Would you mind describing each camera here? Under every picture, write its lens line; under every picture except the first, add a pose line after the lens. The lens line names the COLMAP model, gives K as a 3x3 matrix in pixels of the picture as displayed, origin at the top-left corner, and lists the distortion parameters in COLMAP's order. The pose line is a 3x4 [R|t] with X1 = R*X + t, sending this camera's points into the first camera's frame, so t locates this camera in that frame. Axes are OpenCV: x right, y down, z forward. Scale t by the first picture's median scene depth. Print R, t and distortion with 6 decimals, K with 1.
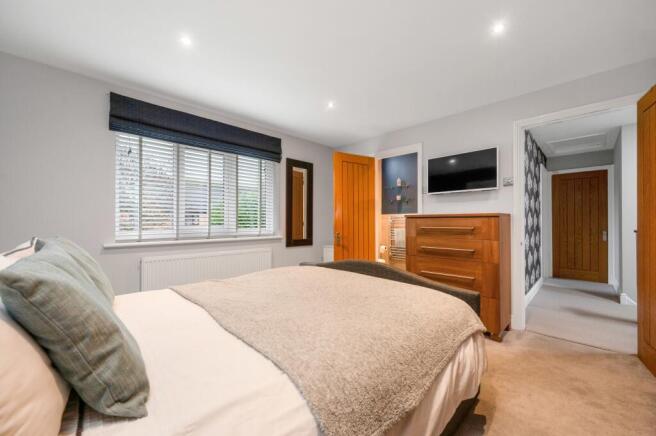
lens RADIAL K [[264.8, 0, 331.1], [0, 264.8, 220.7], [0, 0, 1]] dist [-0.001693, -0.000116]
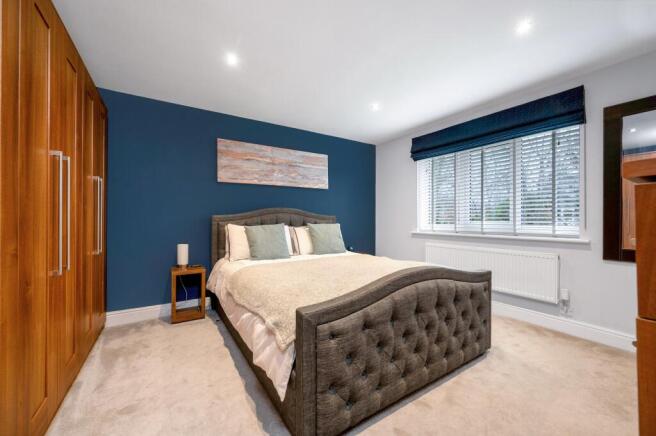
lens RADIAL K [[264.8, 0, 329.8], [0, 264.8, 217.7], [0, 0, 1]] dist [-0.001693, -0.000116]
pose [[-0.222852, 0.000205, -0.974852, 0.789773], [0.010363, 0.999944, -0.002159, 0.001039], [0.974797, -0.010584, -0.222842, 0.779564]]
